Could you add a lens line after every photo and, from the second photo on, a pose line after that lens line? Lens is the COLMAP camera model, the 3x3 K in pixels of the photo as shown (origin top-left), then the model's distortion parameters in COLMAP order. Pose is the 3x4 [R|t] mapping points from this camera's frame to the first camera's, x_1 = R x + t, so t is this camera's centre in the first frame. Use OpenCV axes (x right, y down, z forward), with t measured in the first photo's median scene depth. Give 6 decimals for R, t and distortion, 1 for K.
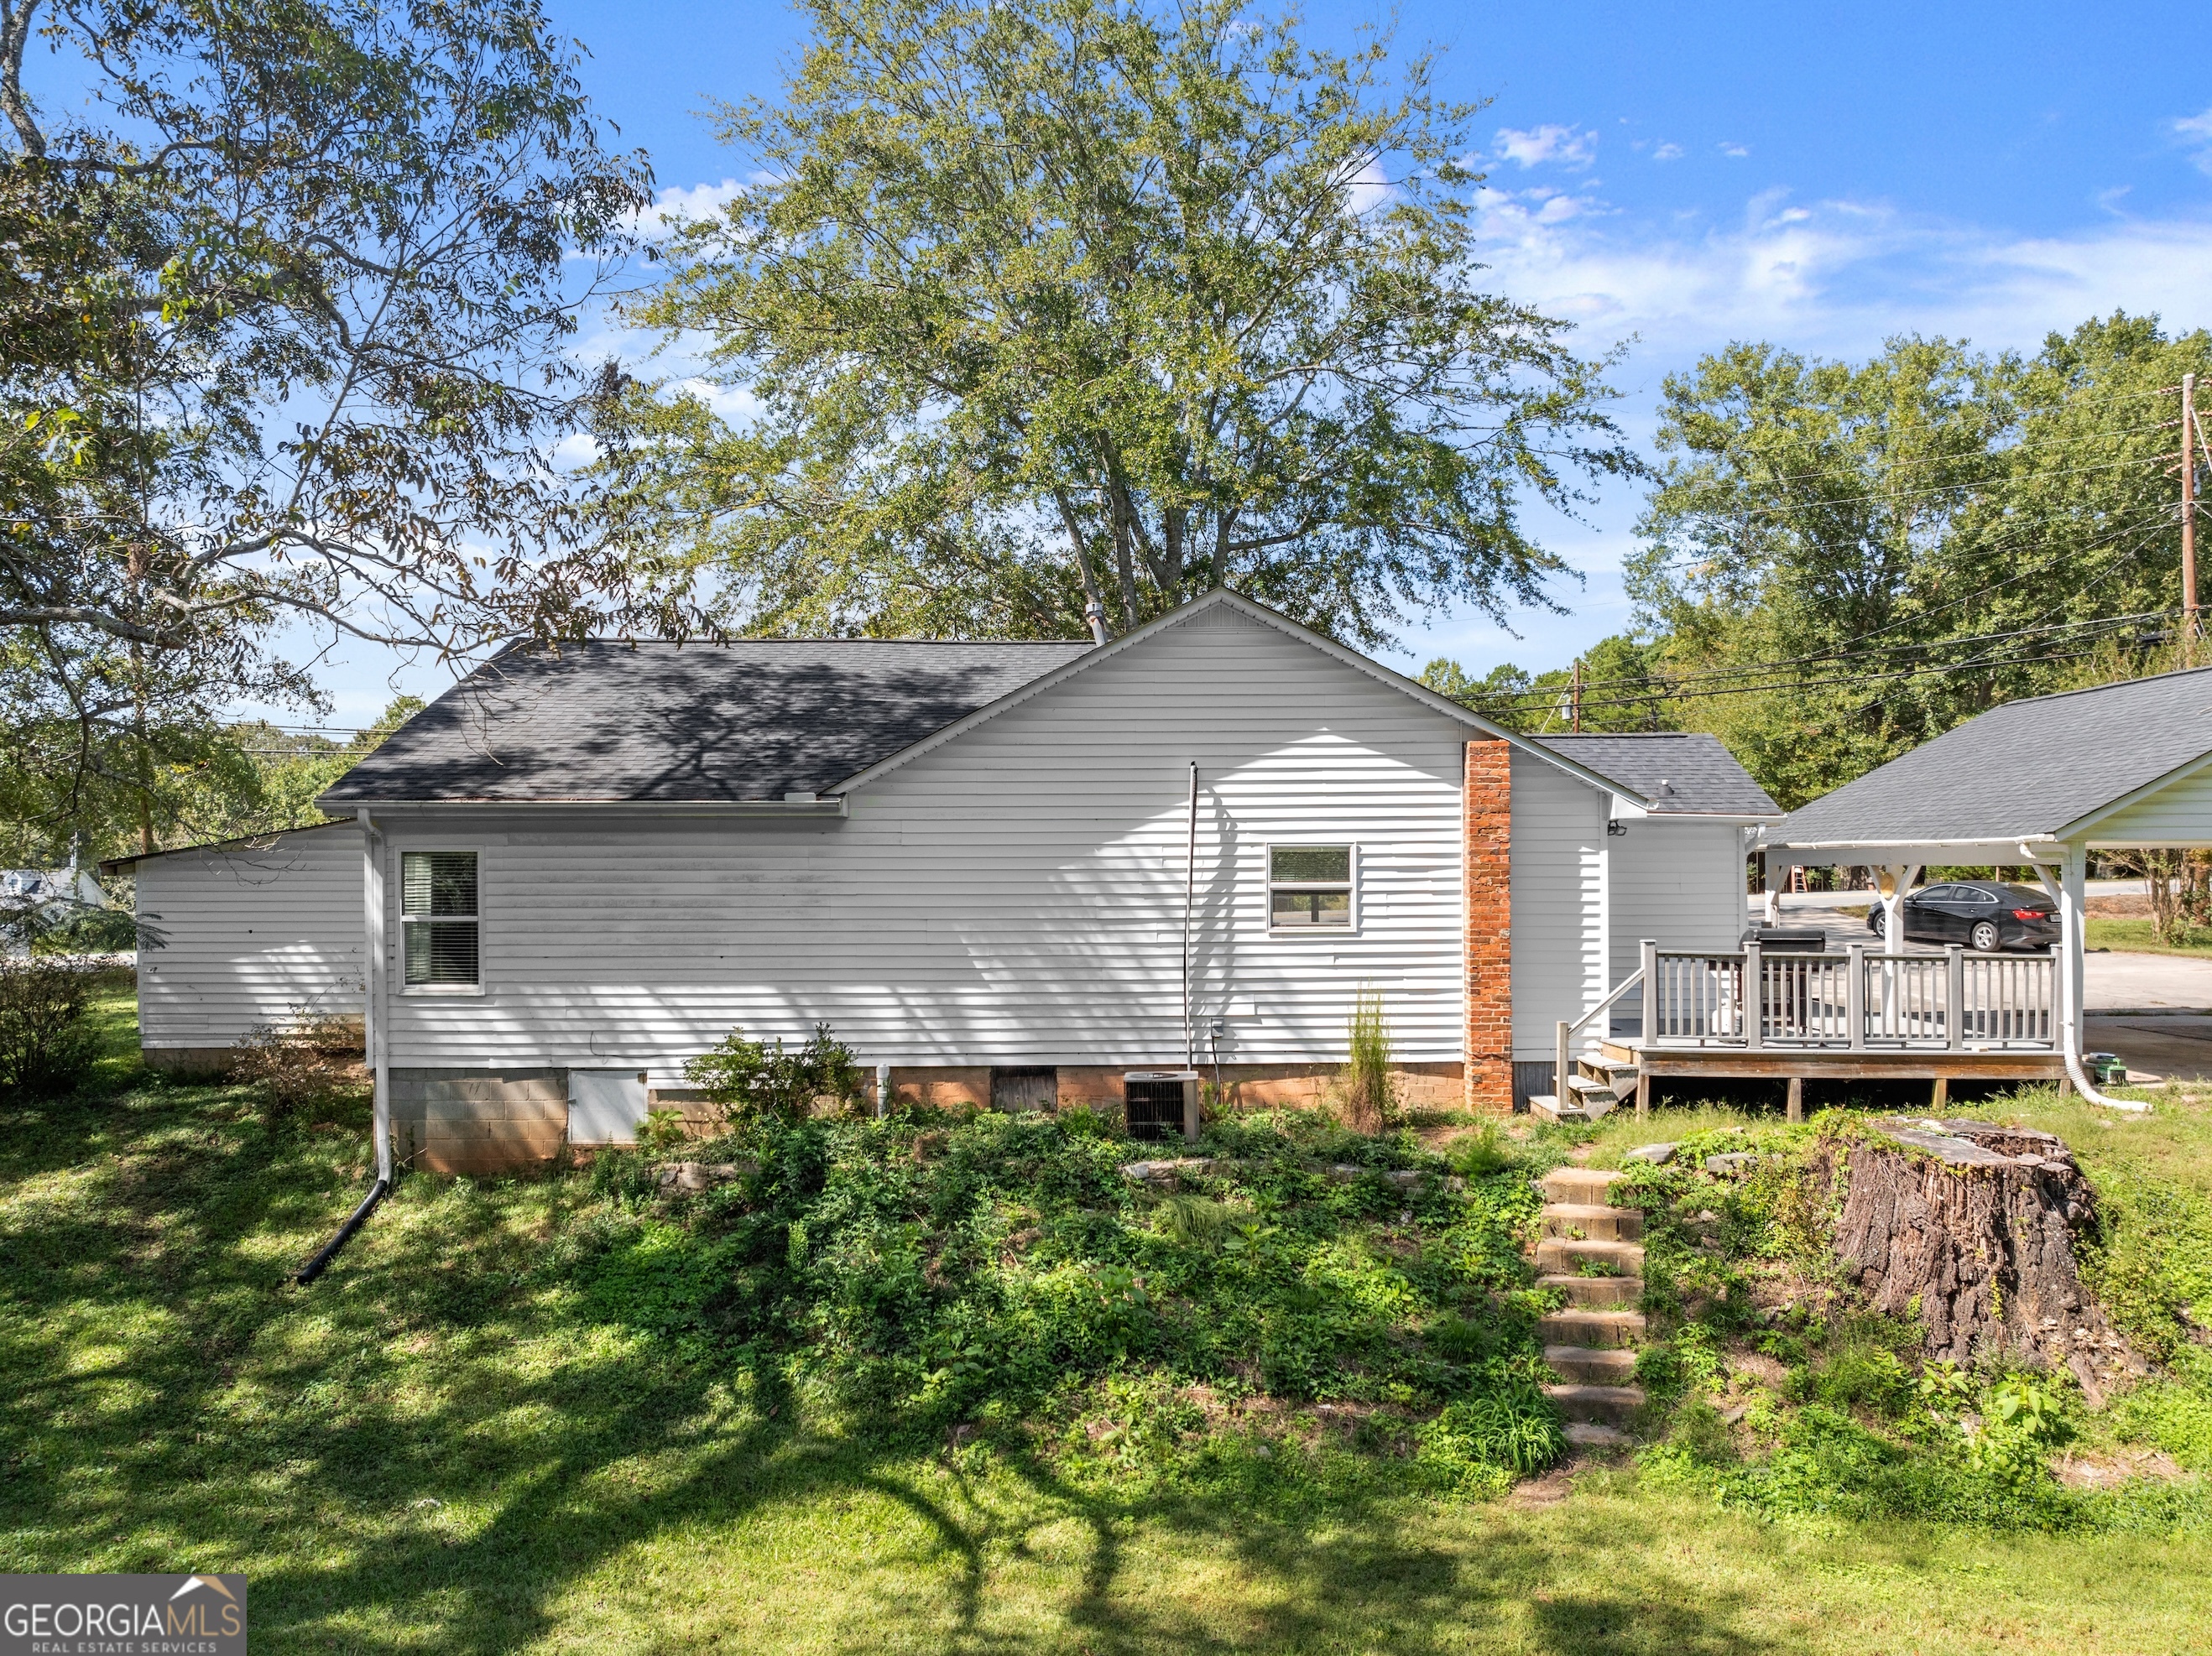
lens RADIAL K [[1511.9, 0, 1106.6], [0, 1511.9, 881.1], [0, 0, 1]] dist [-0.043576, 0.002445]
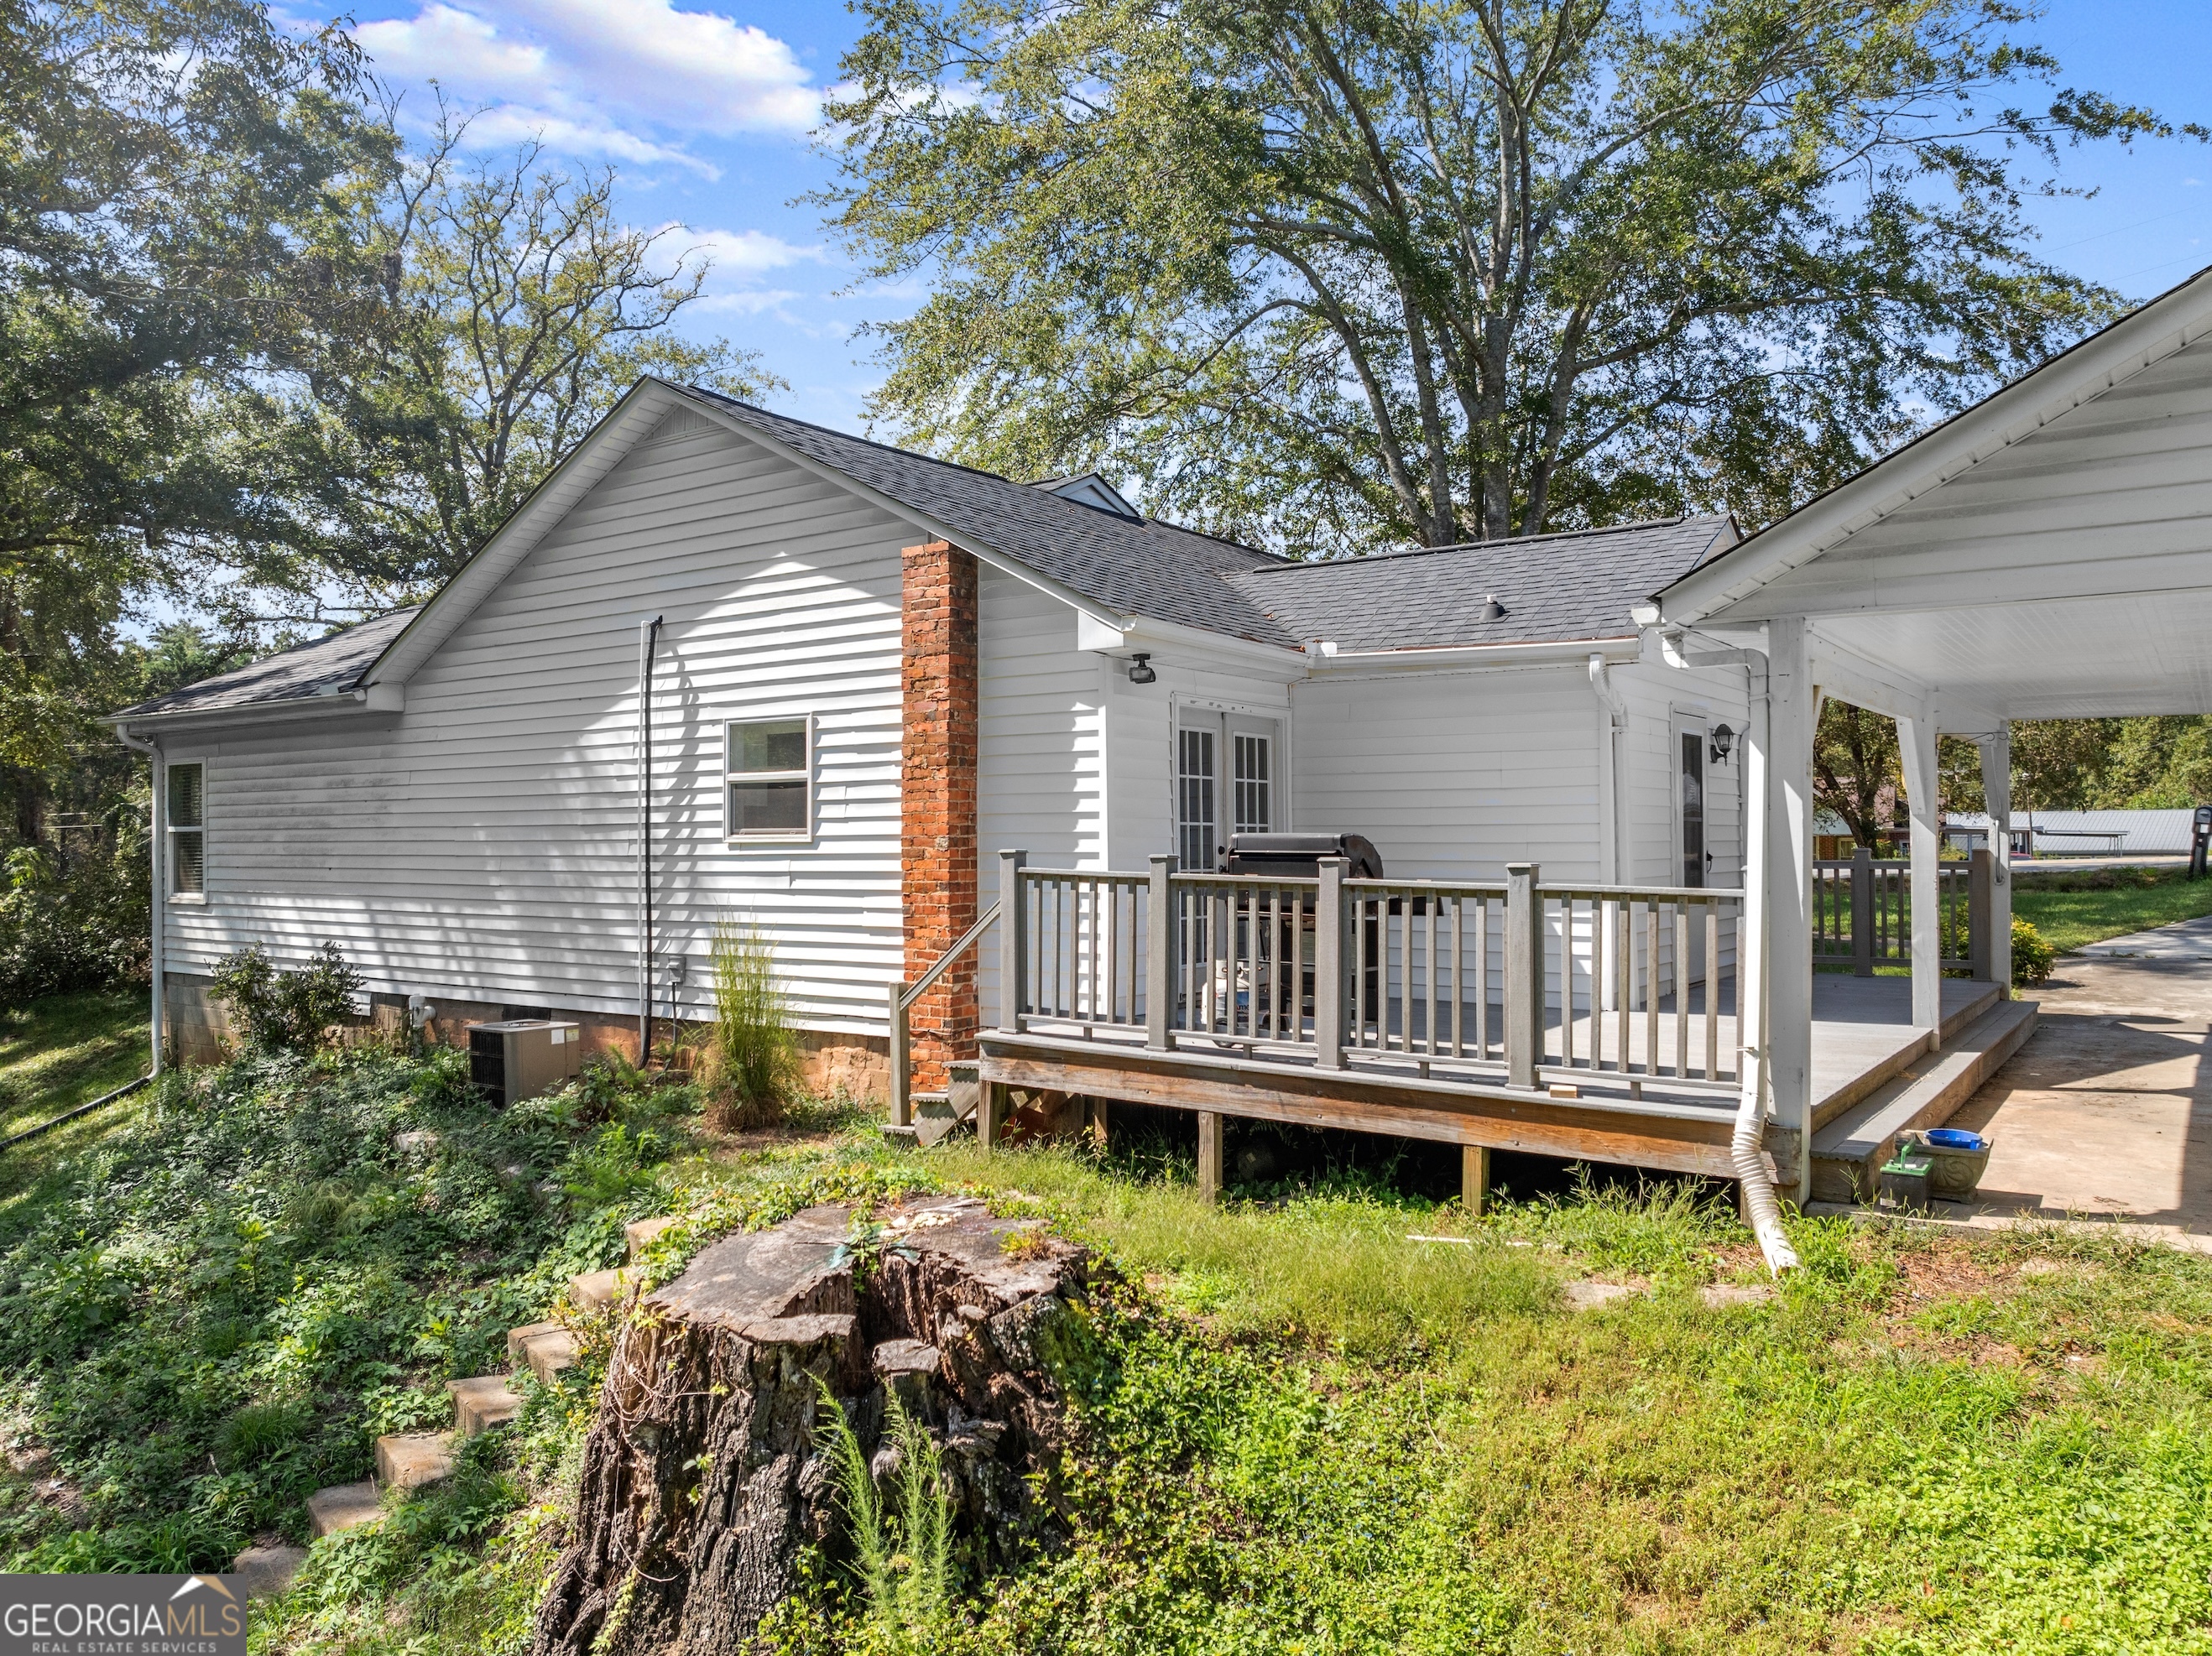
lens RADIAL K [[1601.4, 0, 1106.0], [0, 1601.4, 828.0], [0, 0, 1]] dist [-0.035637, -0.000546]
pose [[0.815843, -0.004093, -0.578259, 0.701620], [-0.004553, 0.999898, -0.013501, 0.036685], [0.578255, 0.013648, 0.815742, 0.480423]]
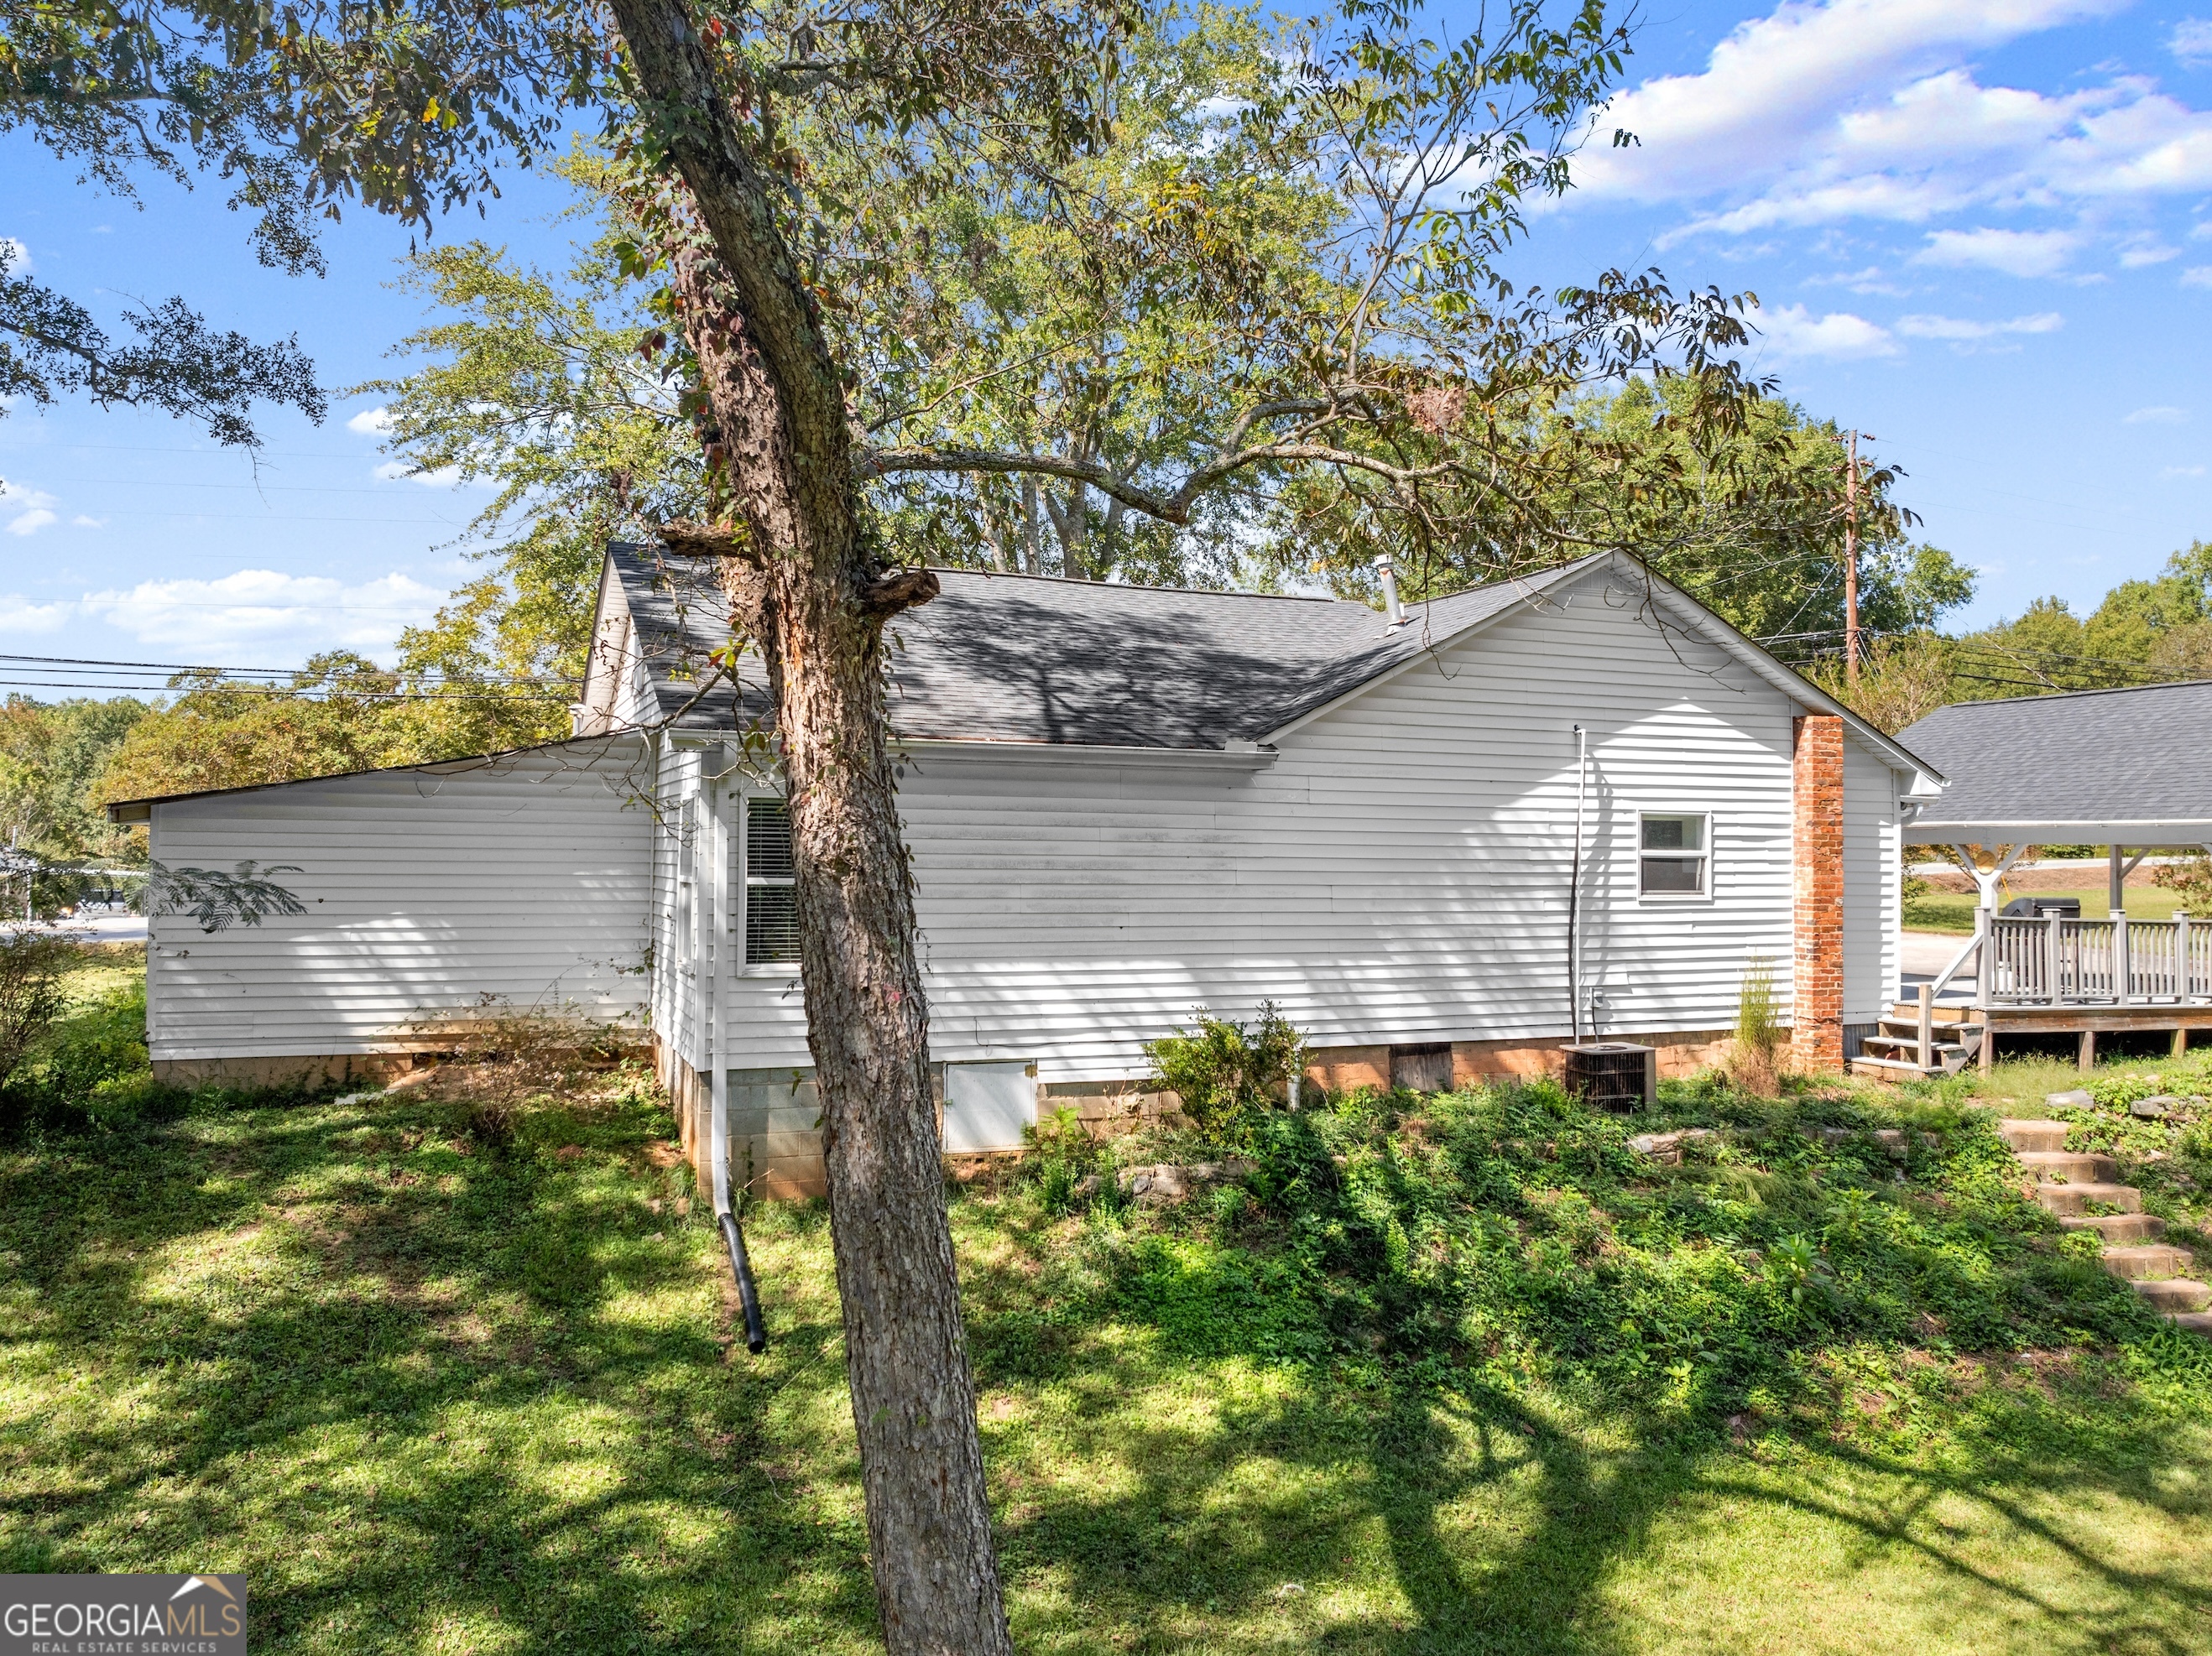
lens RADIAL K [[1577.6, 0, 1106.0], [0, 1577.6, 828.0], [0, 0, 1]] dist [-0.032773, -0.004344]
pose [[0.940887, 0.018580, 0.338211, -0.571557], [-0.010026, 0.999585, -0.027022, 0.017942], [-0.338573, 0.022034, 0.940682, 0.149722]]
